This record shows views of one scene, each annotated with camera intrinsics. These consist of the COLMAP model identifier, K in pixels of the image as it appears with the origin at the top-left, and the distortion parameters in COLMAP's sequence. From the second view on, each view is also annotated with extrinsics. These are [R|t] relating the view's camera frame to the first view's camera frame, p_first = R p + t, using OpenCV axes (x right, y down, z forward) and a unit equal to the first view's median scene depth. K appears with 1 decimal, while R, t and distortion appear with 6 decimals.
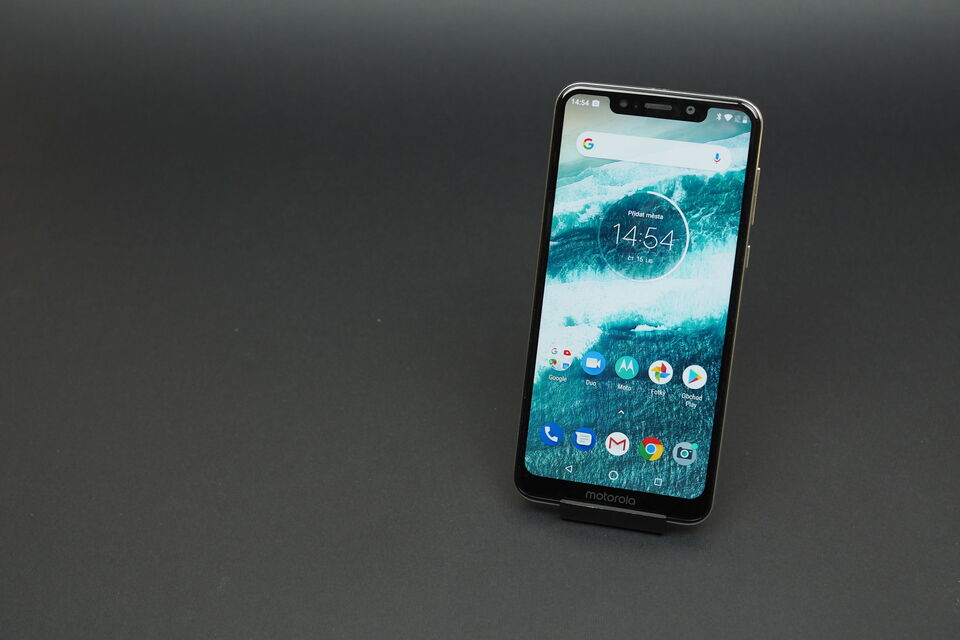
lens RADIAL K [[1414.5, 0, 461.7], [0, 1414.5, 316.8], [0, 0, 1]] dist [-0.142581, 0.000000]
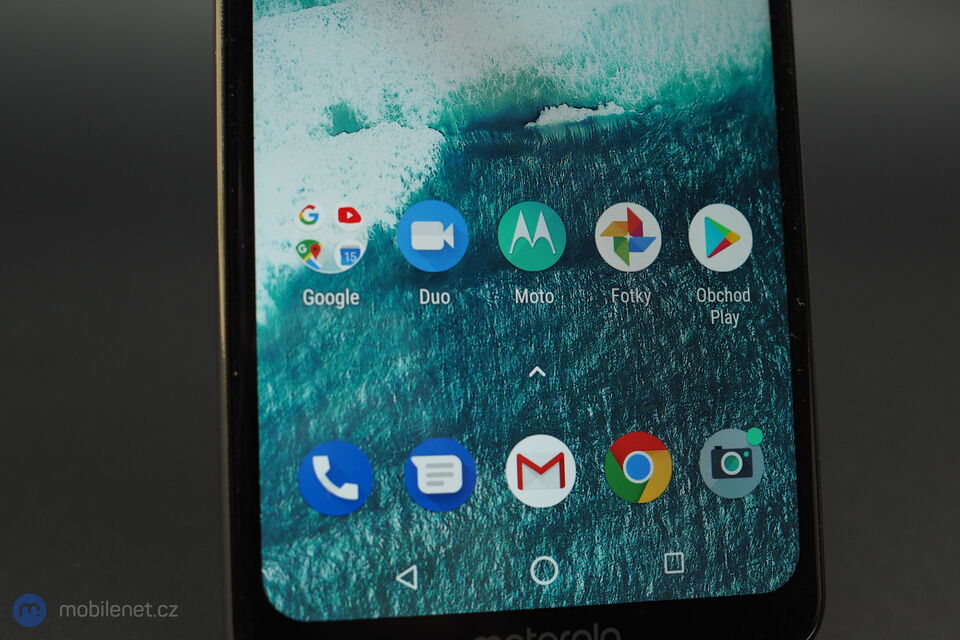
lens RADIAL K [[1414.5, 0, 486.3], [0, 1414.5, 315.7], [0, 0, 1]] dist [-0.142581, 0.000000]
pose [[0.888911, -0.093692, 0.448397, -0.044731], [0.180707, 0.971197, -0.155307, 0.104974], [-0.420931, 0.219083, 0.880239, 0.718366]]
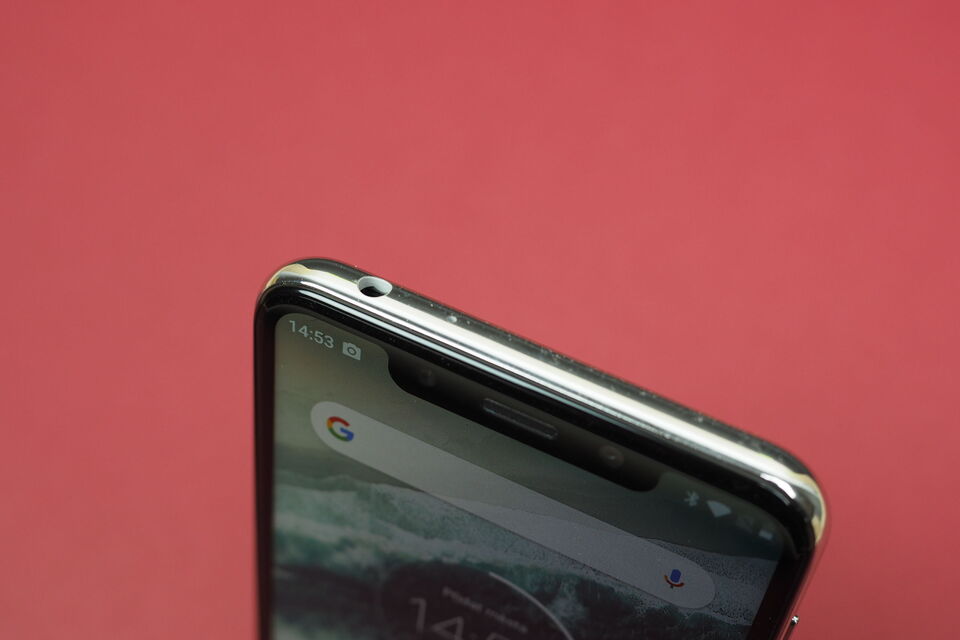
lens RADIAL K [[1414.5, 0, 486.0], [0, 1414.5, 316.6], [0, 0, 1]] dist [-0.142581, 0.000000]
pose [[0.972034, 0.159212, -0.172629, 0.181996], [-0.031394, 0.816596, 0.576355, -0.351064], [0.232731, -0.554817, 0.798758, 0.737998]]
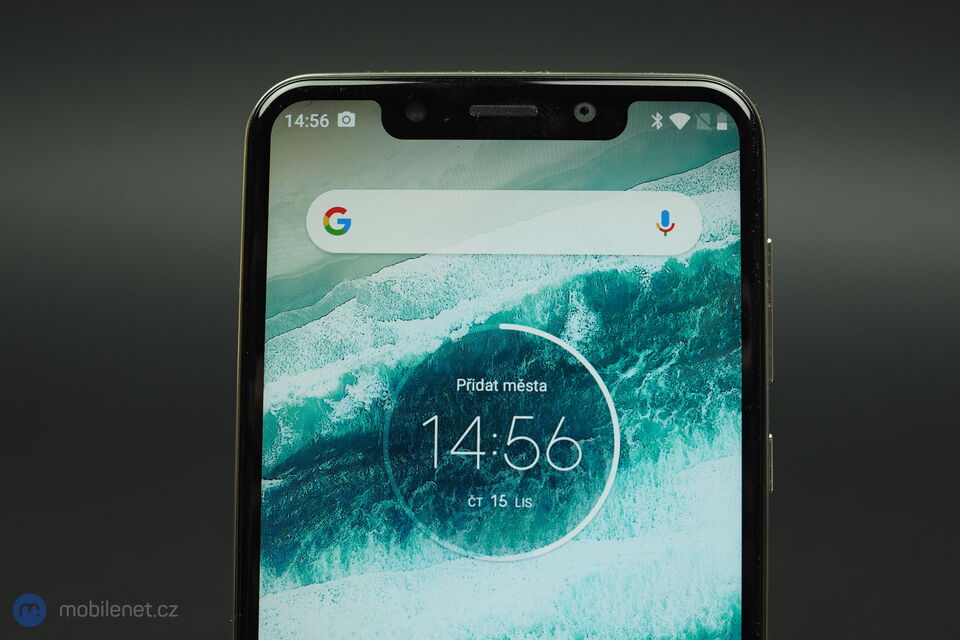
lens RADIAL K [[1414.5, 0, 482.6], [0, 1414.5, 311.5], [0, 0, 1]] dist [-0.142581, 0.000000]
pose [[0.979495, -0.078615, 0.185499, 0.054457], [0.114831, 0.974377, -0.193399, -0.017339], [-0.165542, 0.210734, 0.963424, 0.617820]]
